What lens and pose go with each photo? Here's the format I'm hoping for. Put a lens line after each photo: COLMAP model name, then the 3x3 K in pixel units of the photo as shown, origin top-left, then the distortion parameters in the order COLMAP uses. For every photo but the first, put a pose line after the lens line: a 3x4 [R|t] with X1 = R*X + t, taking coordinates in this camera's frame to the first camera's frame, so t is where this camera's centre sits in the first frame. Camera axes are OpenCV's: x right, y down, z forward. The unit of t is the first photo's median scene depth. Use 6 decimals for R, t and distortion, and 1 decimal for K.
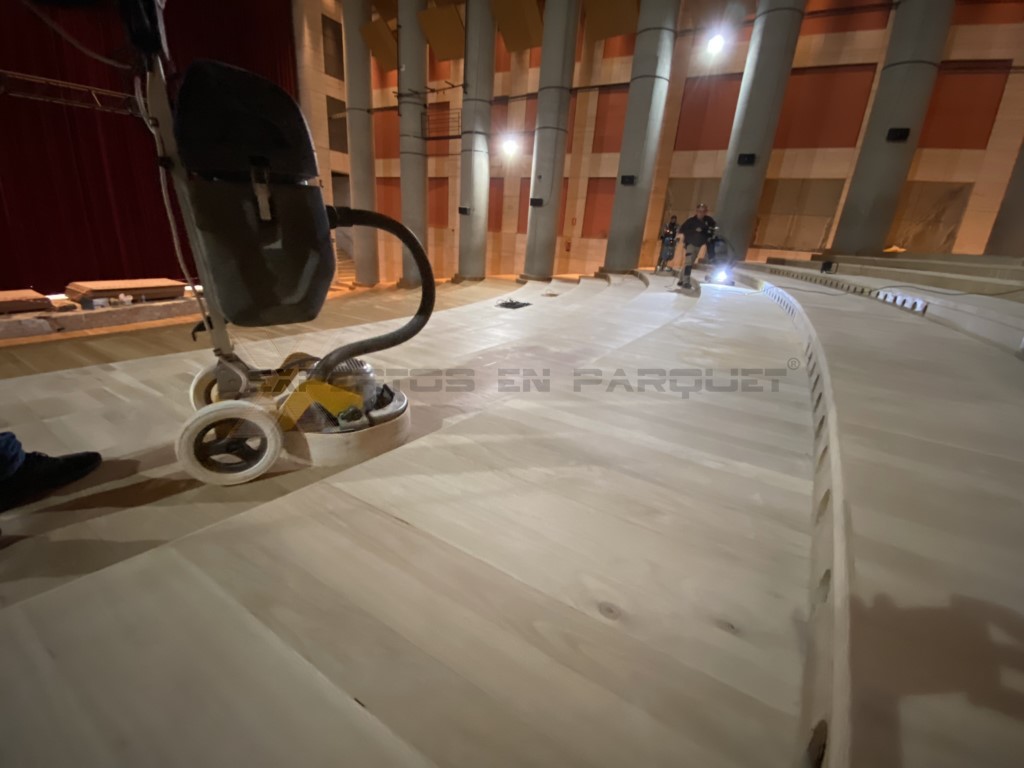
lens RADIAL K [[412.3, 0, 510.6], [0, 412.3, 386.8], [0, 0, 1]] dist [0.020024, -0.021997]
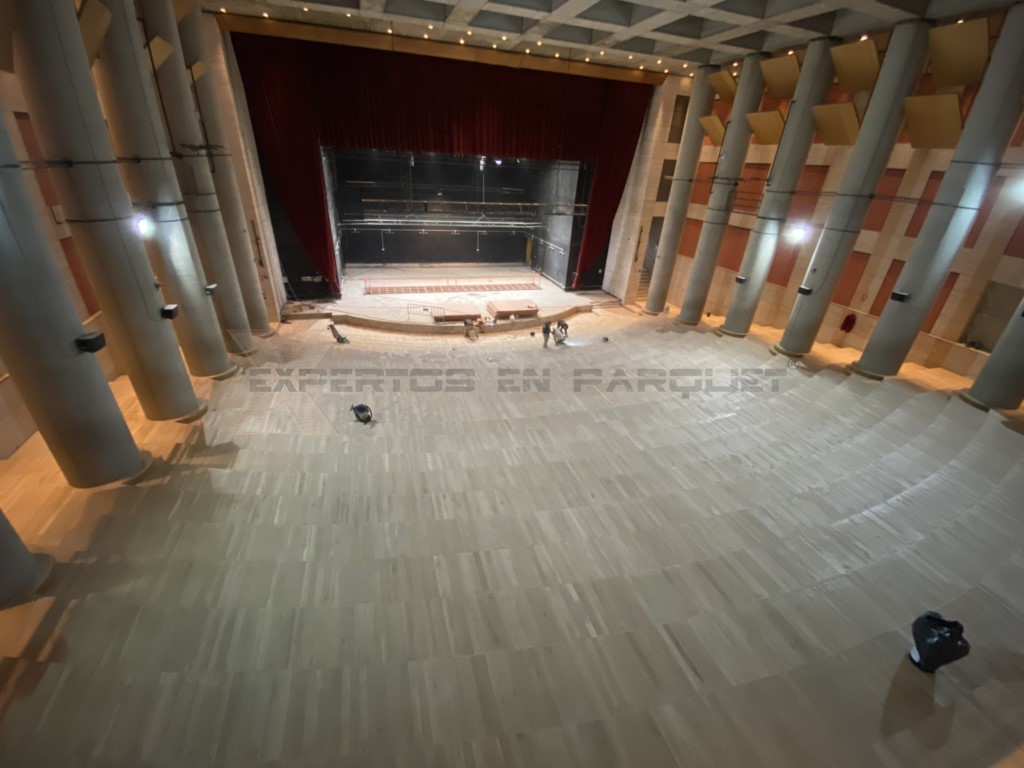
lens RADIAL K [[412.3, 0, 510.6], [0, 412.3, 386.8], [0, 0, 1]] dist [0.020024, -0.021997]
pose [[0.749133, 0.283190, -0.598834, 0.190210], [-0.219040, 0.959058, 0.179525, -0.206699], [0.625157, -0.003319, 0.780492, -0.332332]]
